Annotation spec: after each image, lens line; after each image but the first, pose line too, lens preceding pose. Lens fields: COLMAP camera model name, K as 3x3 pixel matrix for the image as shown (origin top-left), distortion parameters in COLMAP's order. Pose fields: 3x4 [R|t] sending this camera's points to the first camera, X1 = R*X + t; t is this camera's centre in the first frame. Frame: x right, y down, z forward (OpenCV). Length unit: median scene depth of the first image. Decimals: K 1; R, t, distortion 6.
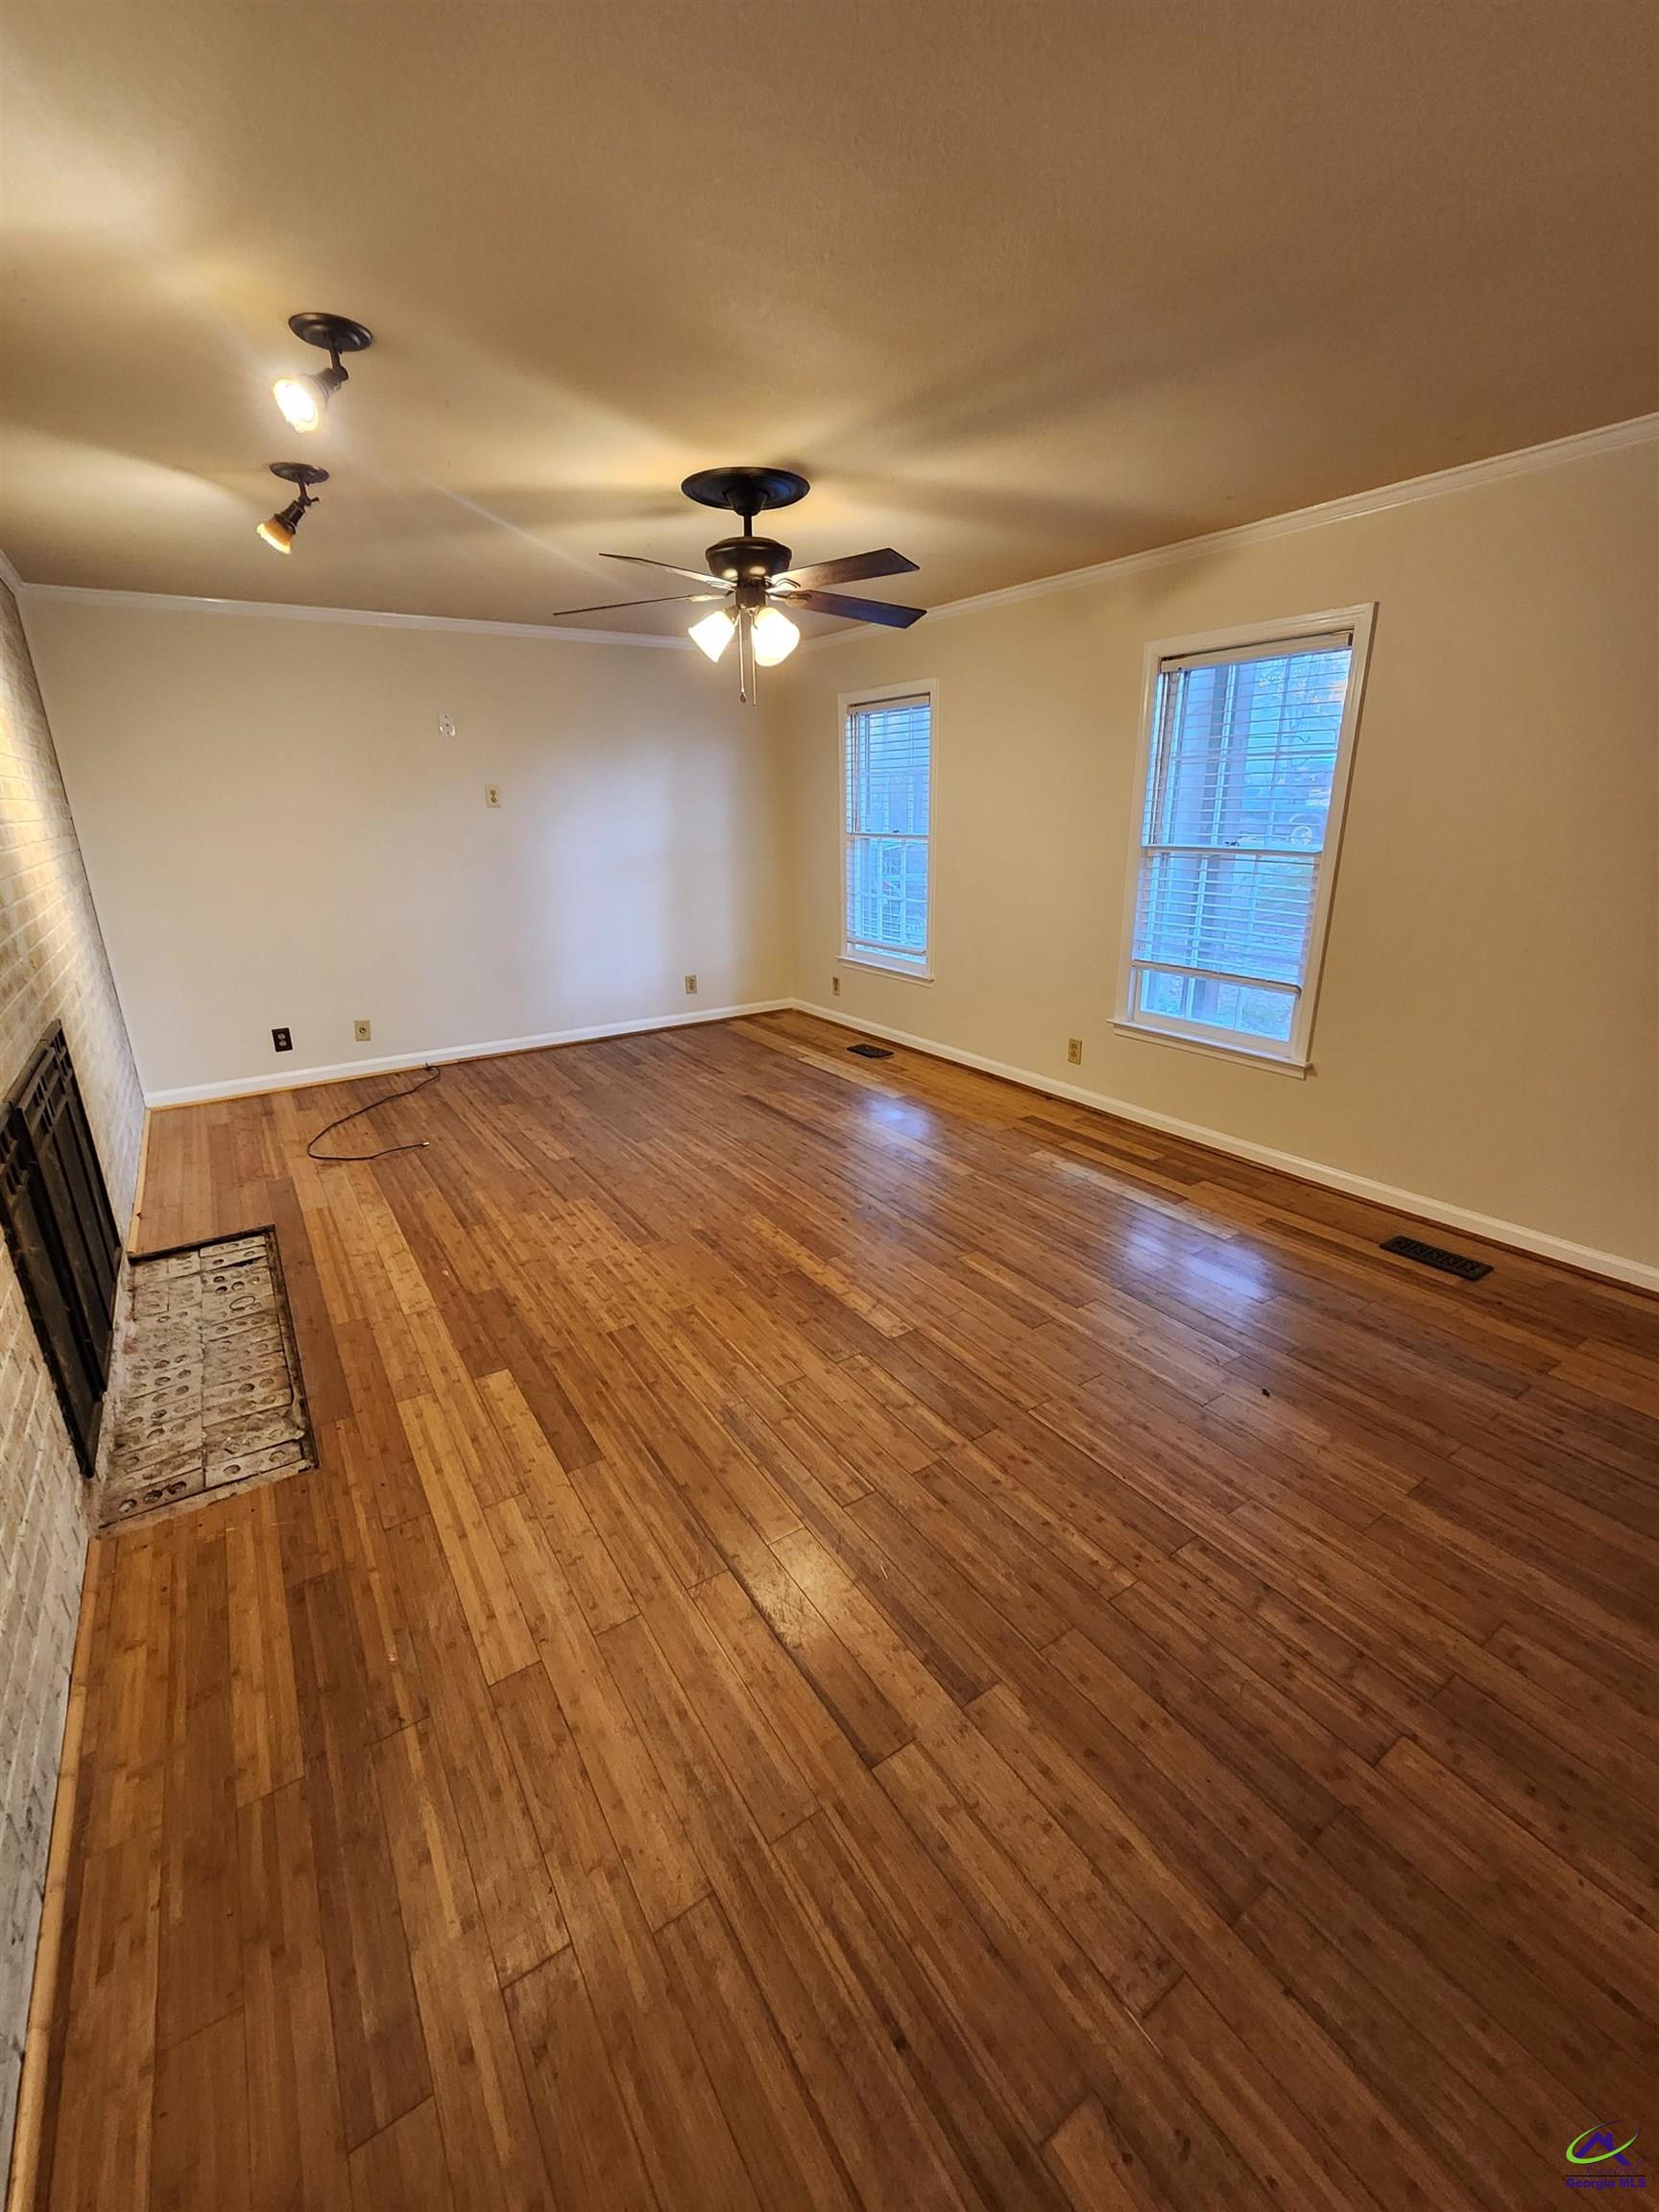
lens RADIAL K [[912.4, 0, 830.8], [0, 912.4, 1093.6], [0, 0, 1]] dist [0.001054, 0.000069]
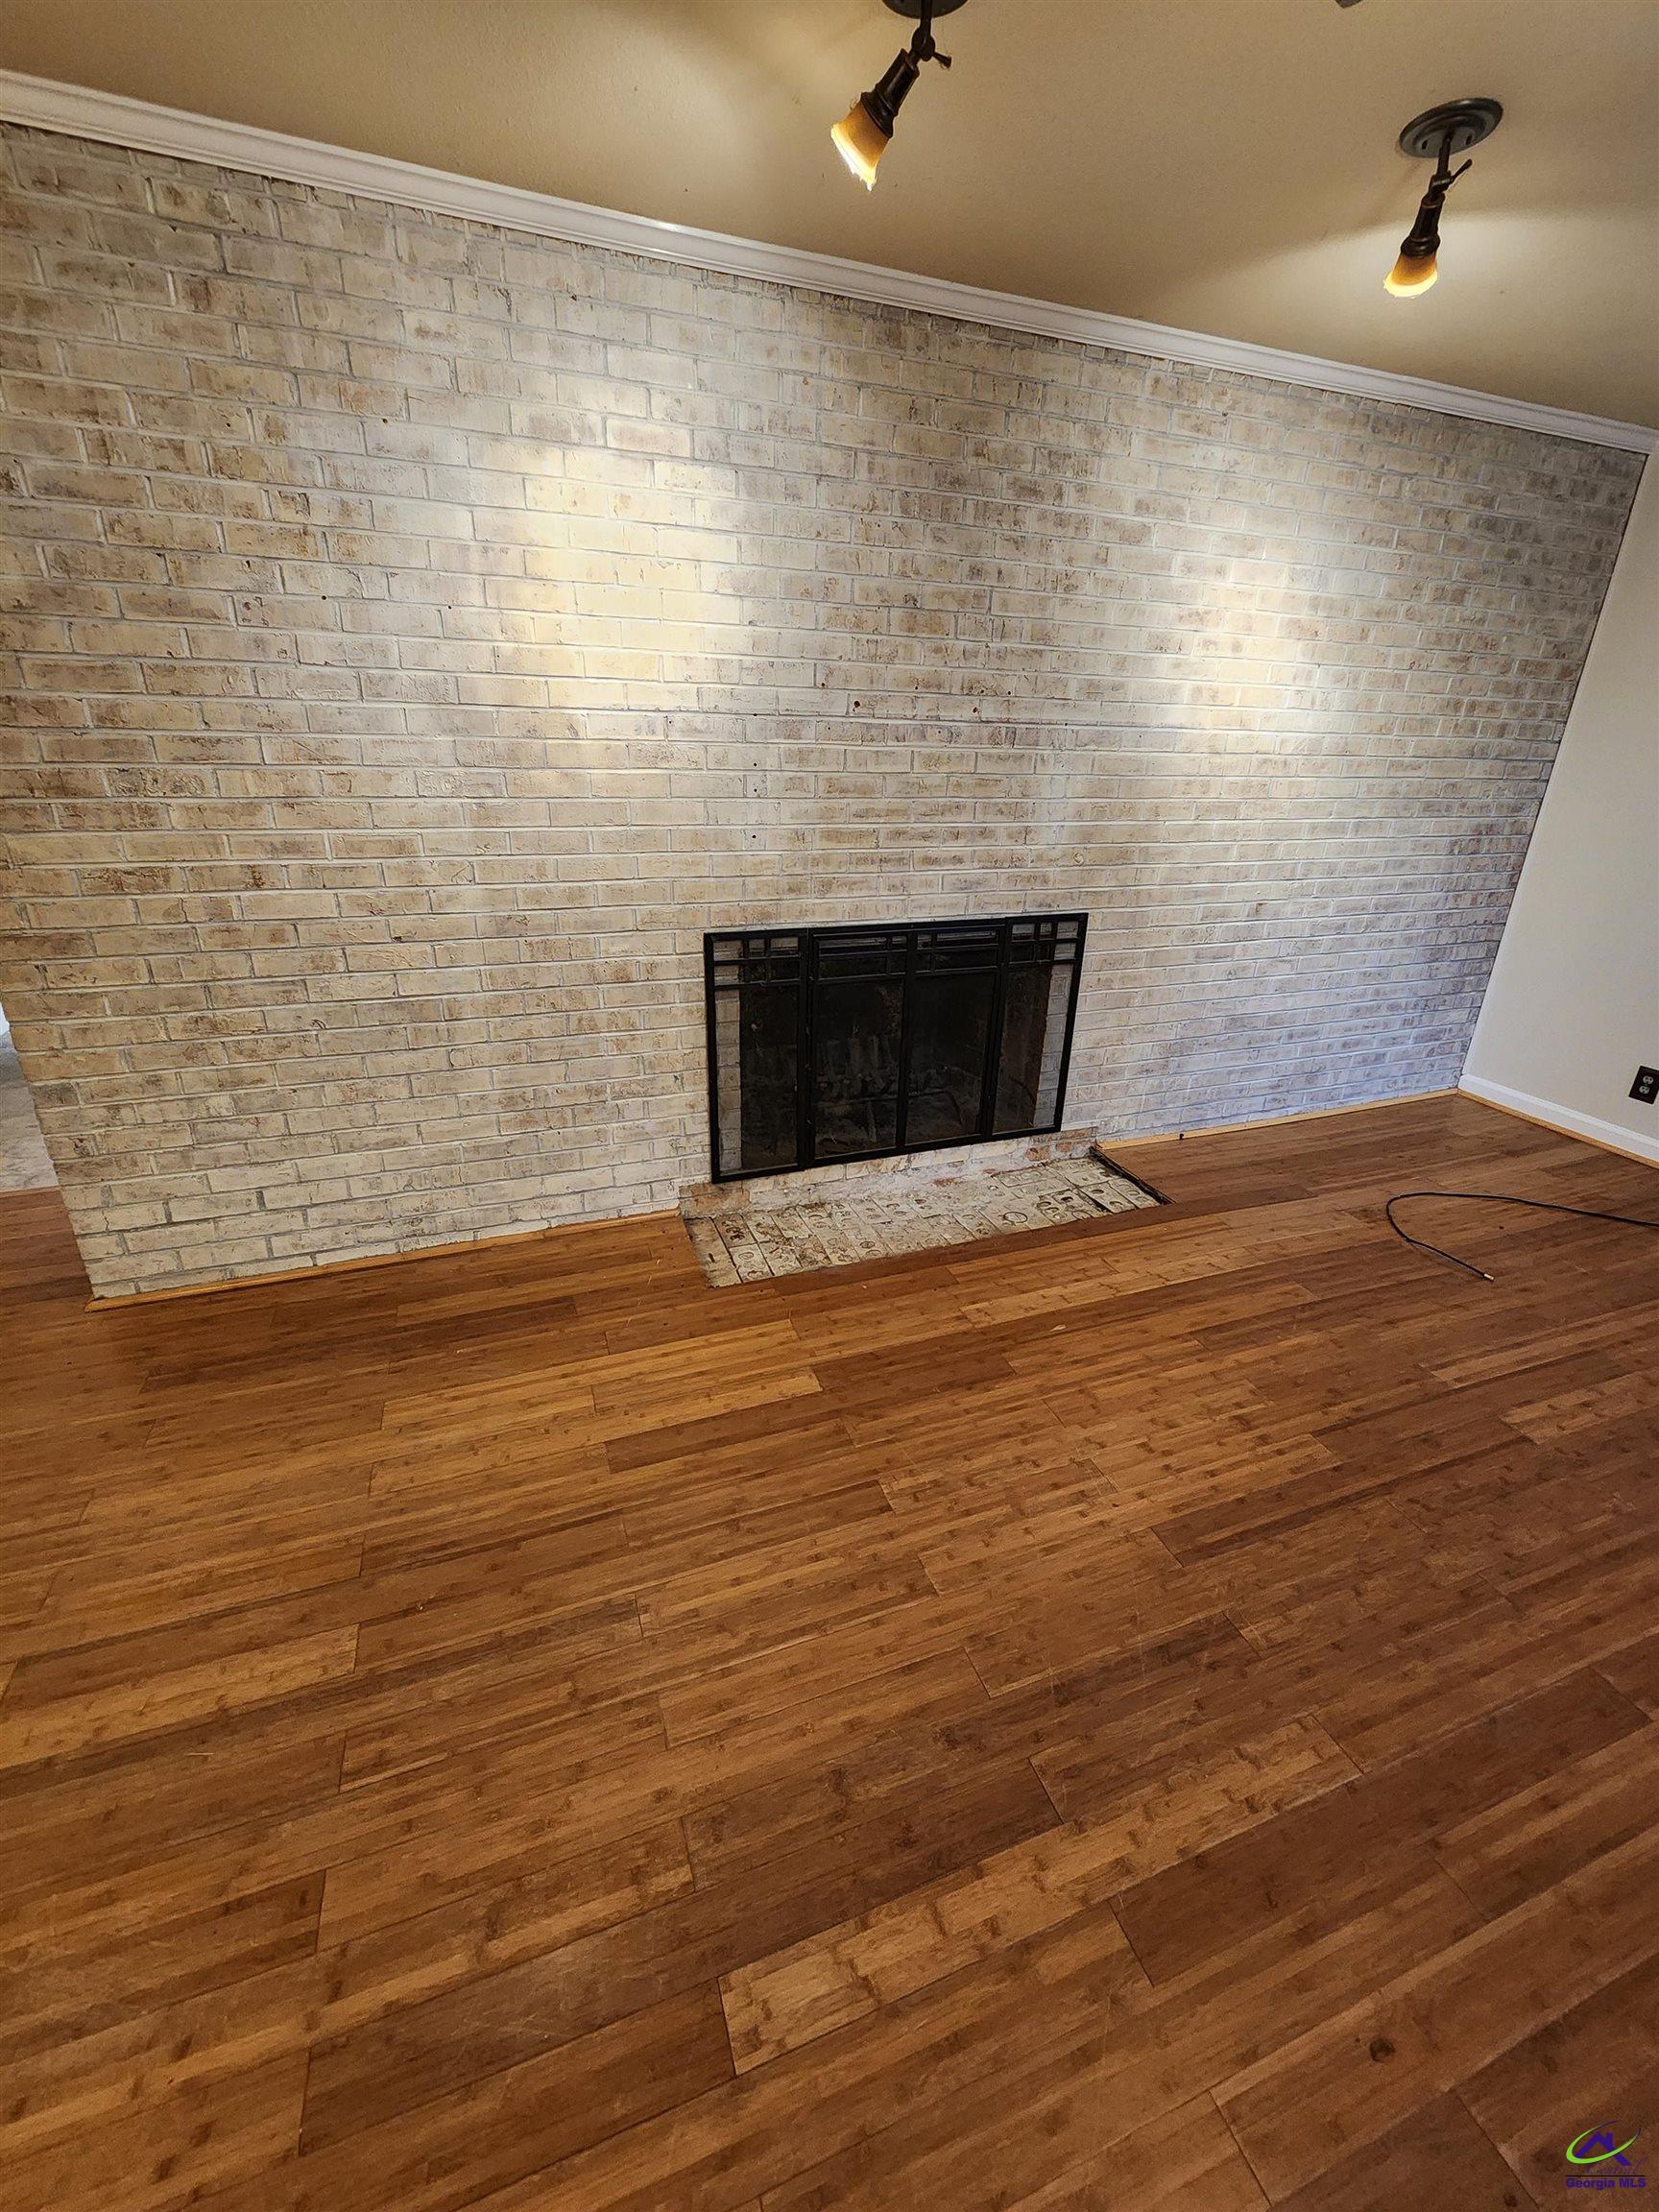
lens RADIAL K [[912.4, 0, 836.7], [0, 912.4, 1092.4], [0, 0, 1]] dist [0.001054, 0.000069]
pose [[-0.231798, 0.367317, -0.900749, 0.256287], [-0.320704, 0.845343, 0.427252, -0.251975], [0.918378, 0.387910, -0.078149, 0.835712]]
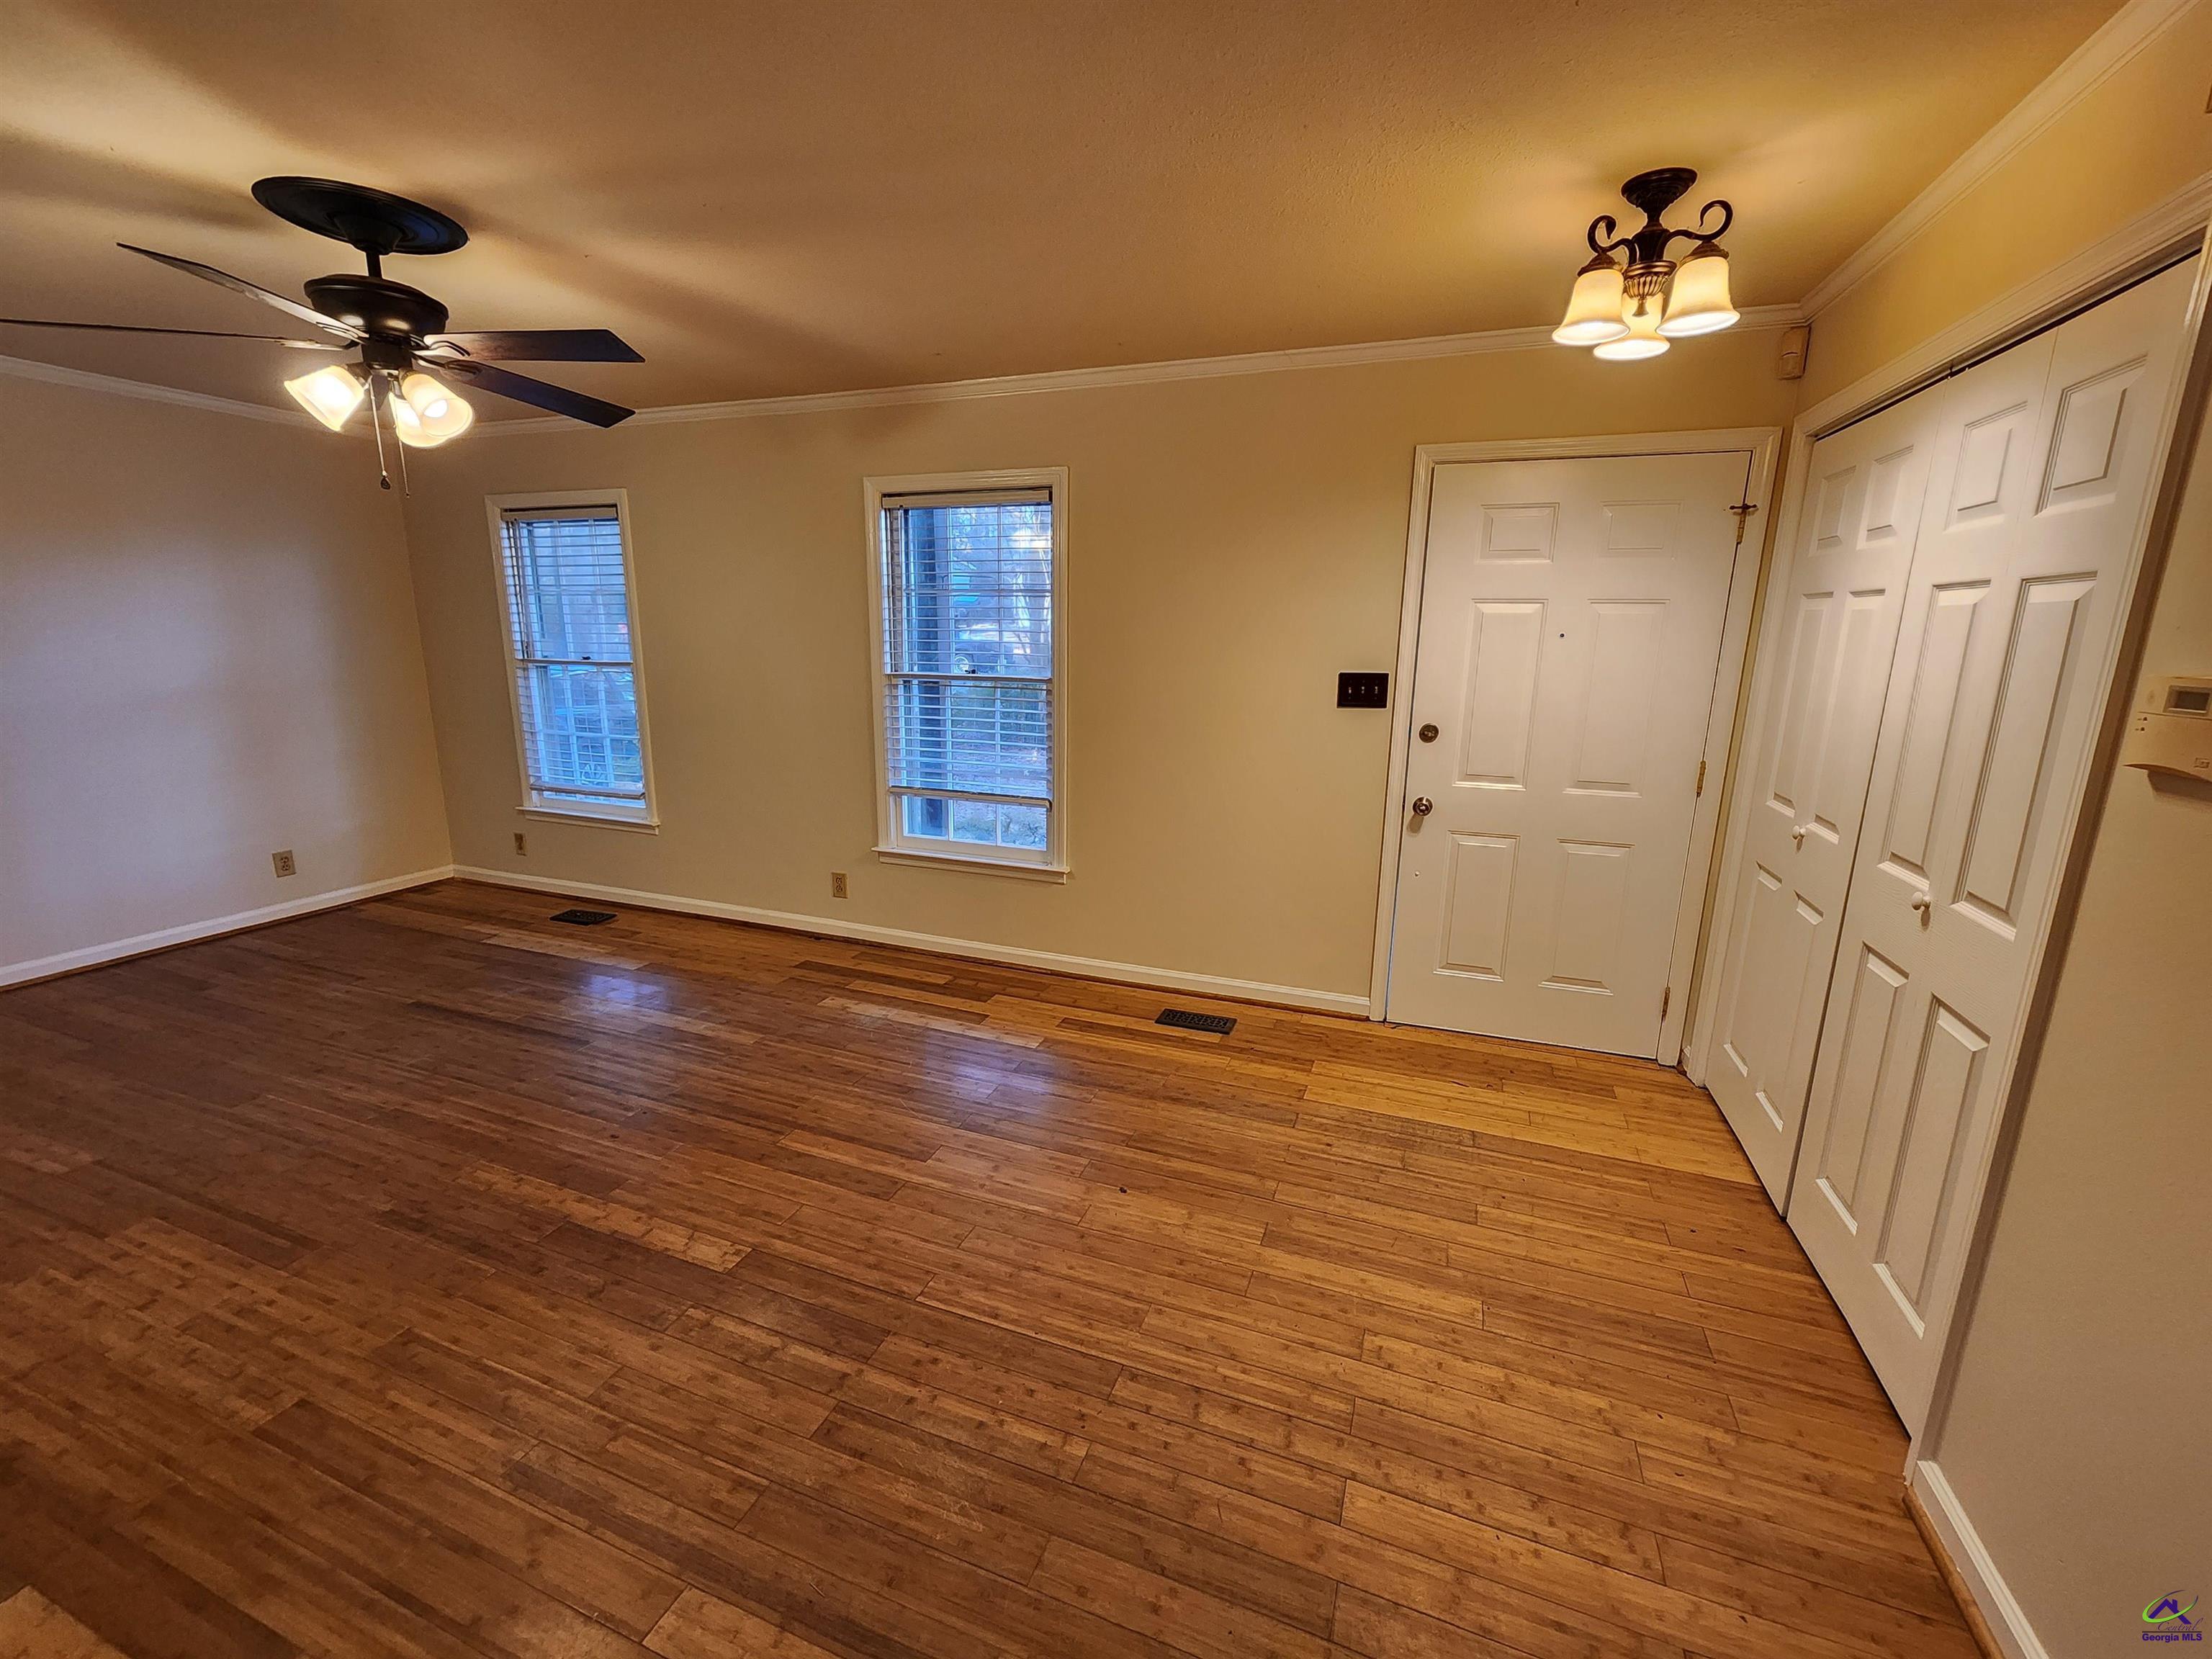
lens RADIAL K [[912.4, 0, 1098.9], [0, 912.4, 831.0], [0, 0, 1]] dist [0.001054, 0.000069]
pose [[0.814816, -0.100574, 0.570928, -0.079375], [0.154104, 0.986980, -0.046070, -0.026055], [-0.558861, 0.125521, 0.819706, 0.093488]]
